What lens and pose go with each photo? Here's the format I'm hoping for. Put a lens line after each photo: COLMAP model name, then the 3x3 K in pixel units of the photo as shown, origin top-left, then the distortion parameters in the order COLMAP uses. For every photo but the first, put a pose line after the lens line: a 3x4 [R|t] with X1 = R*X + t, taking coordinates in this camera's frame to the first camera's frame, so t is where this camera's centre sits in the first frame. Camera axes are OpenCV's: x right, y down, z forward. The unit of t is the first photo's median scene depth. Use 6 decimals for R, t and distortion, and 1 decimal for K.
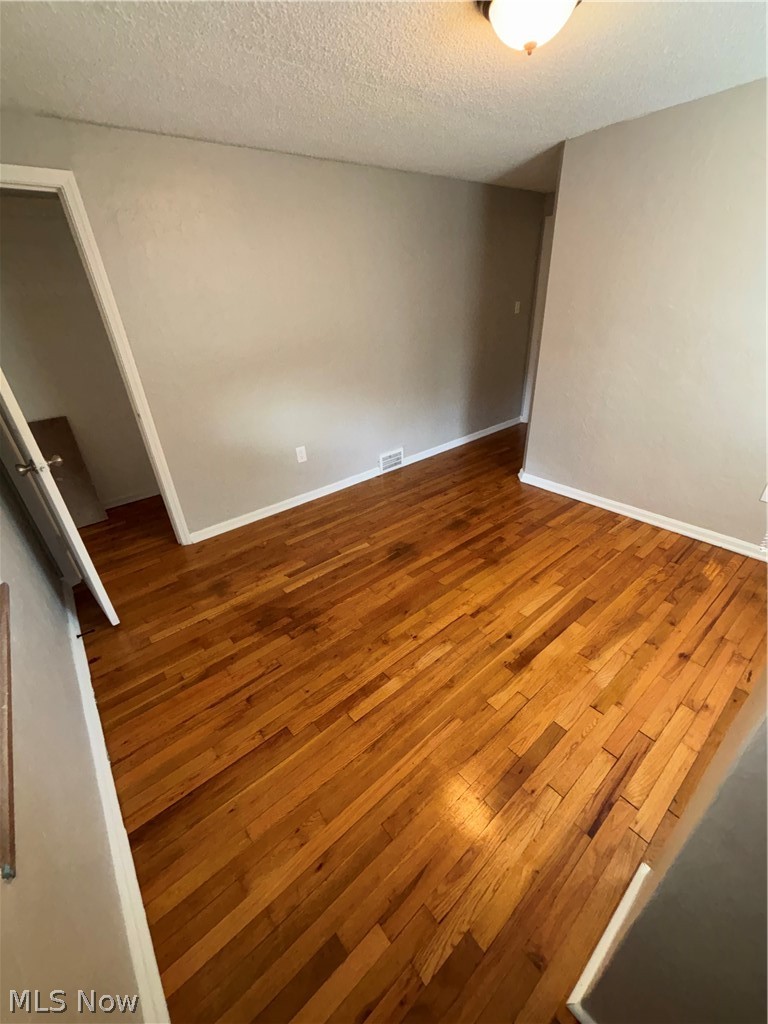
lens RADIAL K [[414.8, 0, 384.9], [0, 414.8, 513.8], [0, 0, 1]] dist [0.012733, -0.000995]
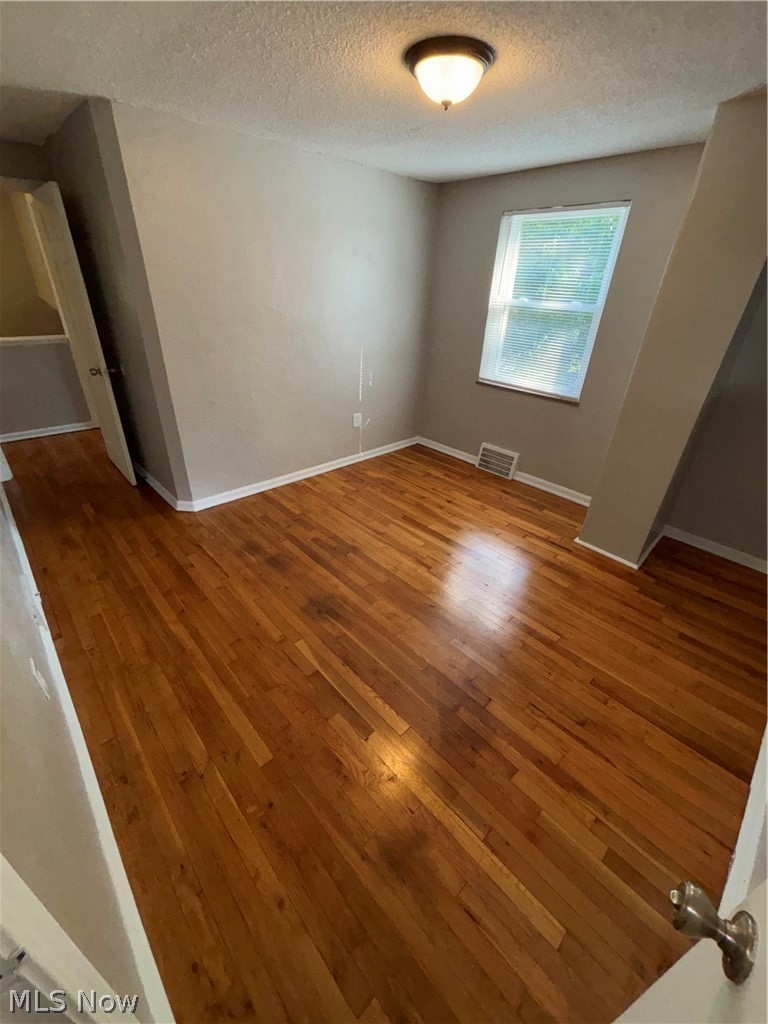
lens RADIAL K [[414.8, 0, 383.6], [0, 414.8, 511.6], [0, 0, 1]] dist [0.012733, -0.000995]
pose [[-0.065273, -0.441252, 0.895006, -0.661830], [0.447279, 0.788832, 0.421527, -0.378708], [-0.892009, 0.427832, 0.145873, 0.751033]]
